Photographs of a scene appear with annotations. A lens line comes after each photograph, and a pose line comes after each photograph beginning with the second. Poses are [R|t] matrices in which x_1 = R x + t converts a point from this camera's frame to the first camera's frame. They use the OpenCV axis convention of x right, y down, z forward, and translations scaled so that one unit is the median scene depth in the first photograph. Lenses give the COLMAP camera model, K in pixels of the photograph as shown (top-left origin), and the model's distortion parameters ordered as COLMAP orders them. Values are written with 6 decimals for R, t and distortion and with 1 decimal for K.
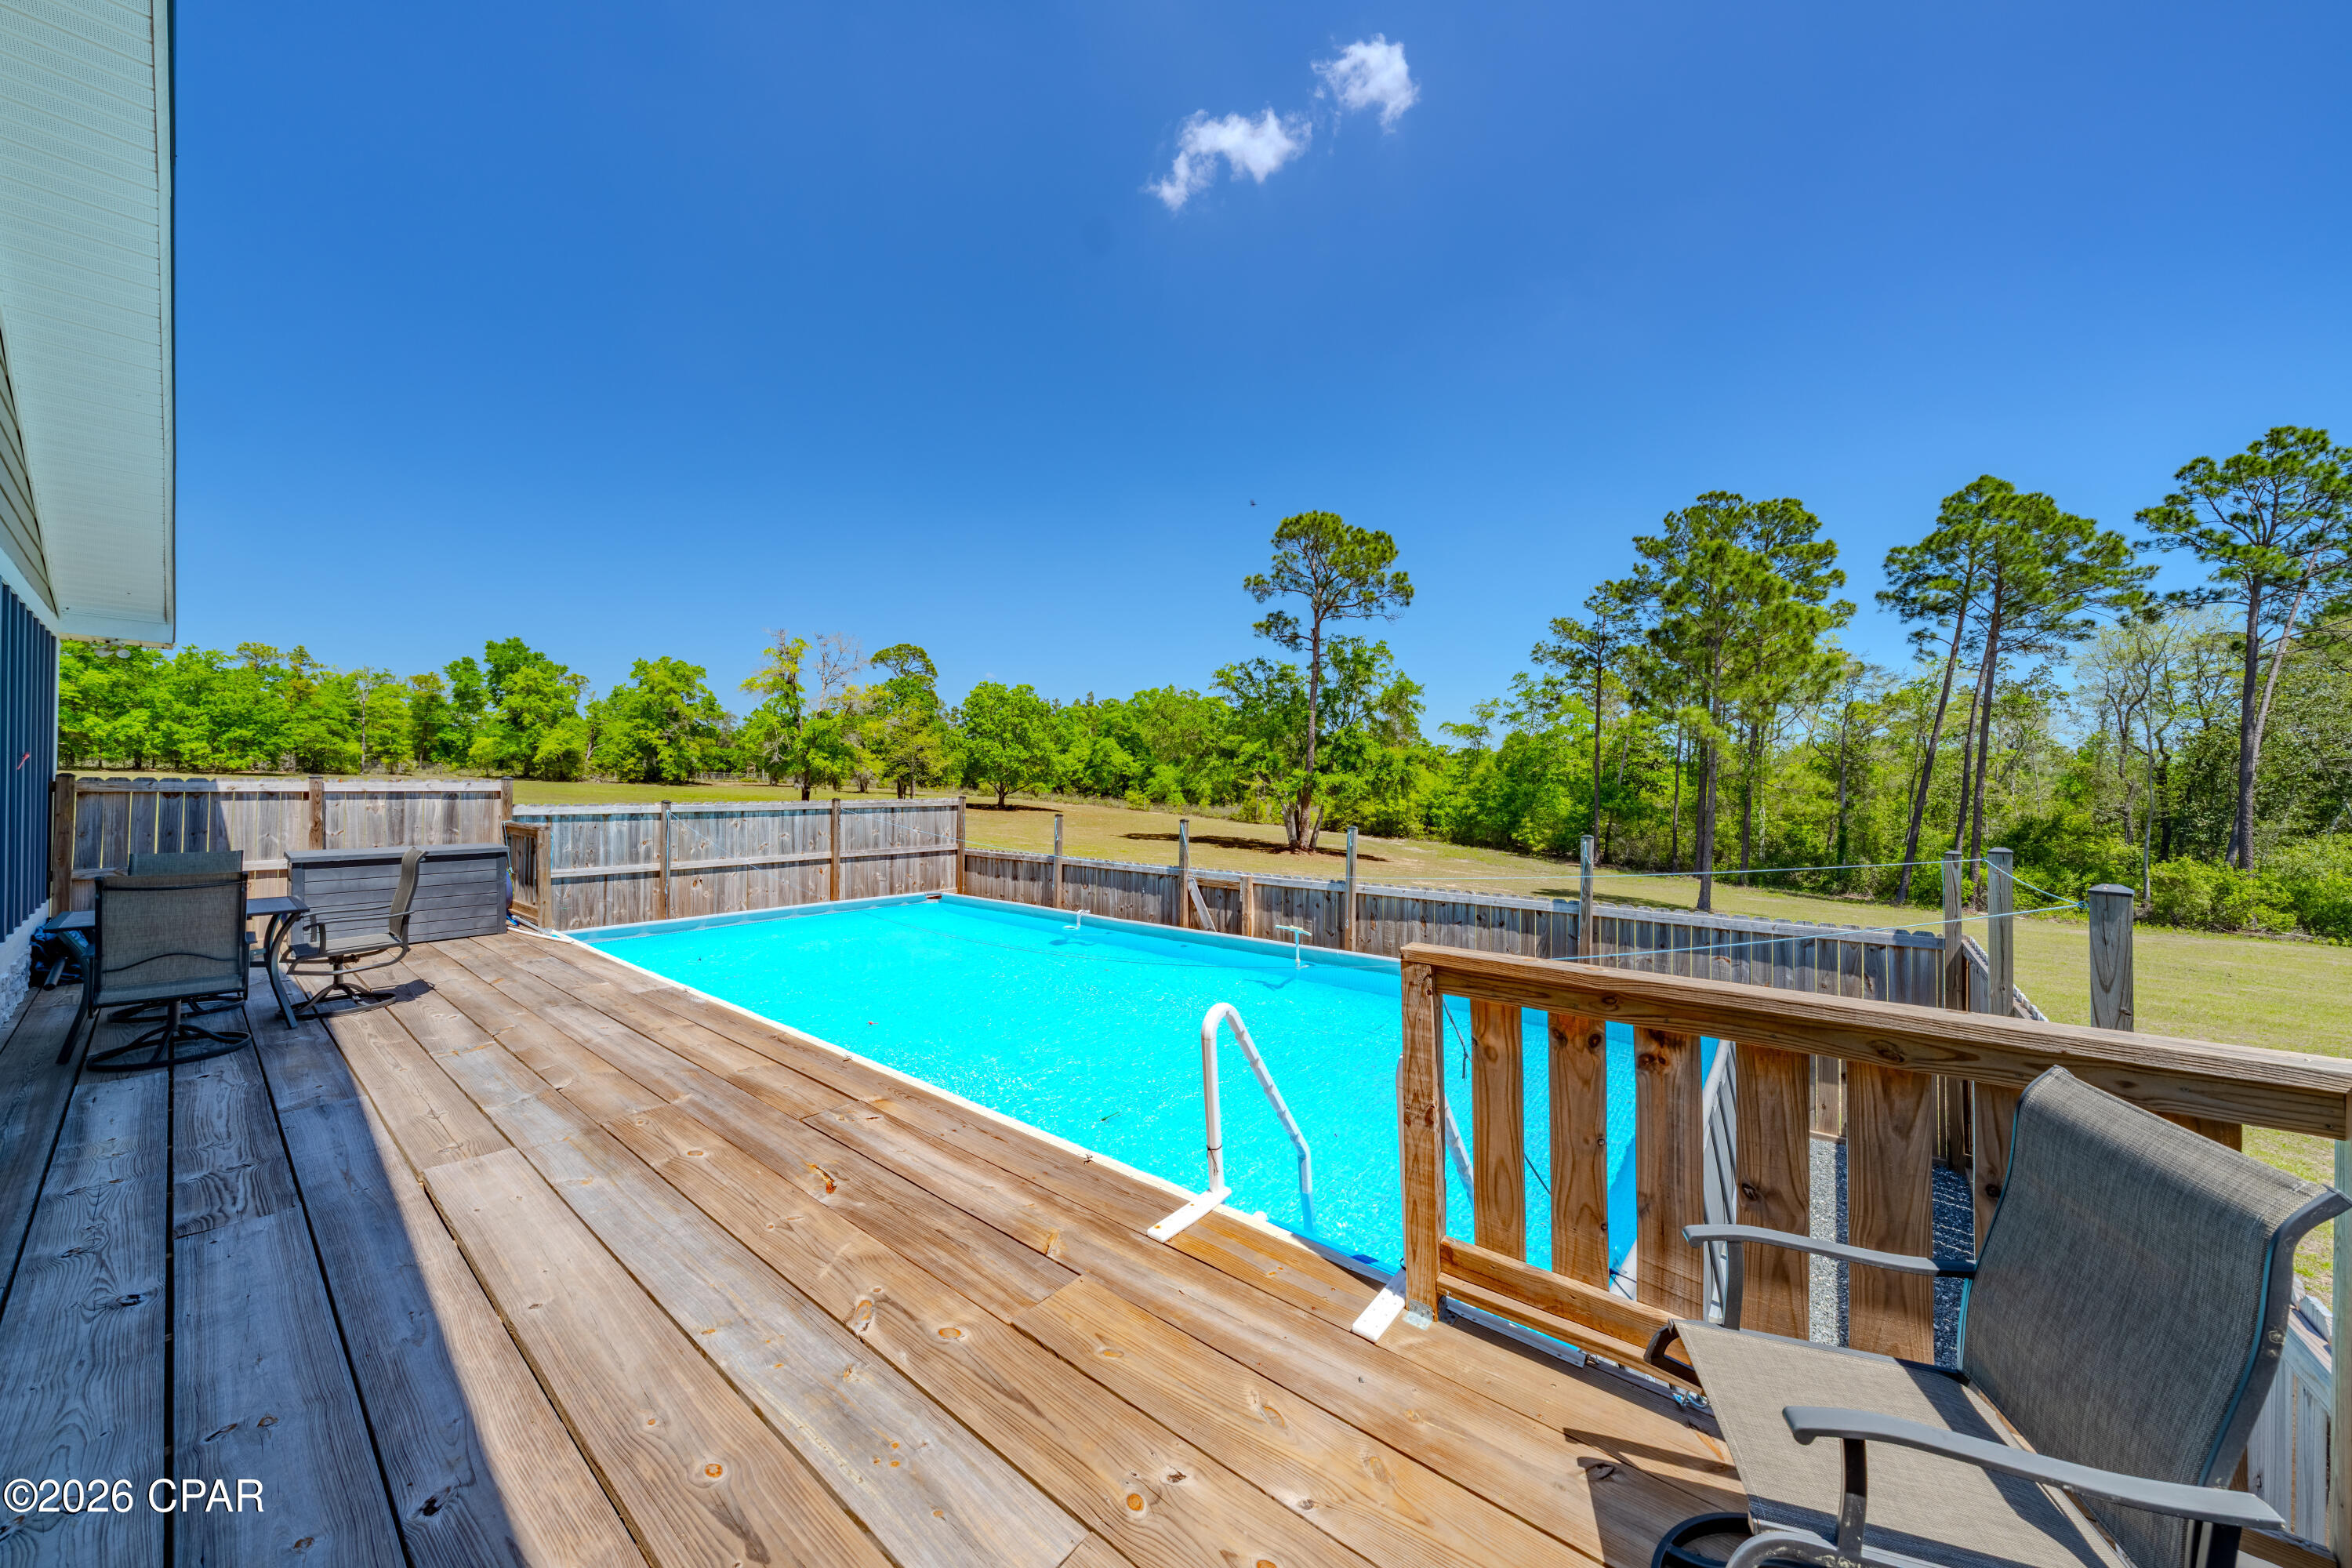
lens RADIAL K [[796.8, 0, 1182.0], [0, 796.8, 778.5], [0, 0, 1]] dist [-0.000782, -0.000133]
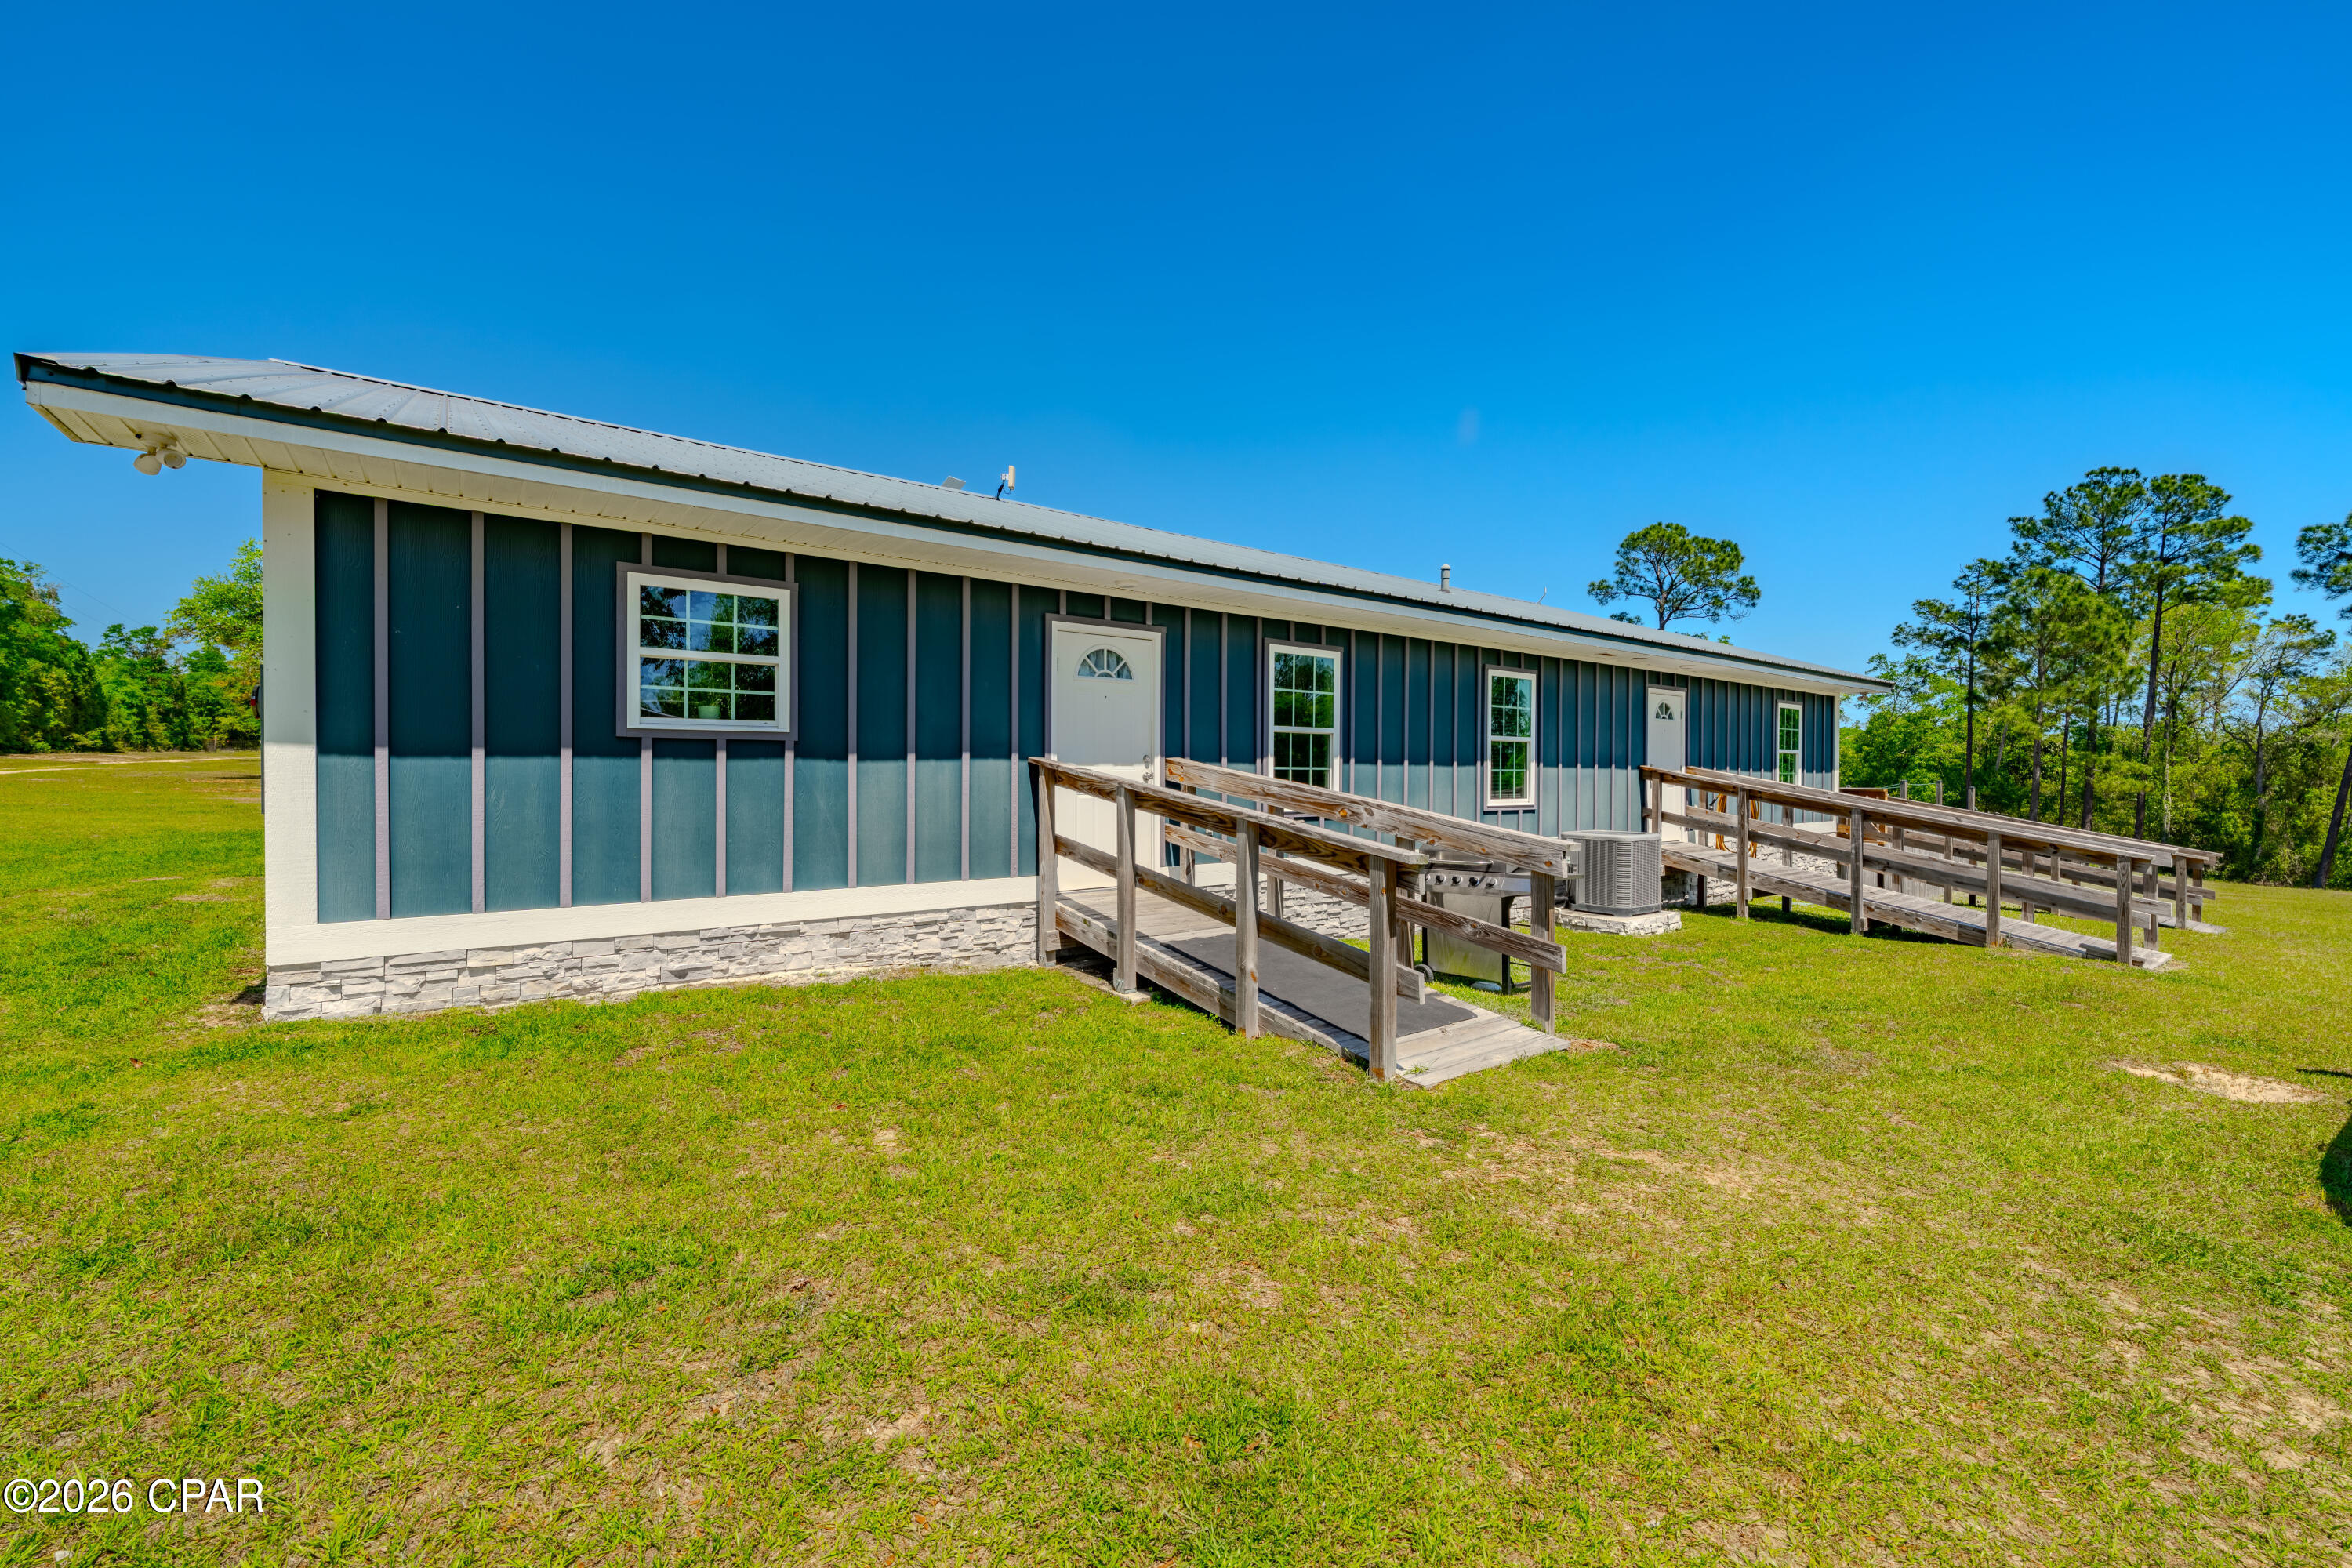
lens RADIAL K [[993.7, 0, 1168.1], [0, 993.7, 785.4], [0, 0, 1]] dist [-0.001689, -0.000290]
pose [[0.970929, -0.000611, -0.239368, -0.155390], [0.005191, 0.999815, 0.018505, -0.001439], [0.239313, -0.019210, 0.970753, -0.471465]]
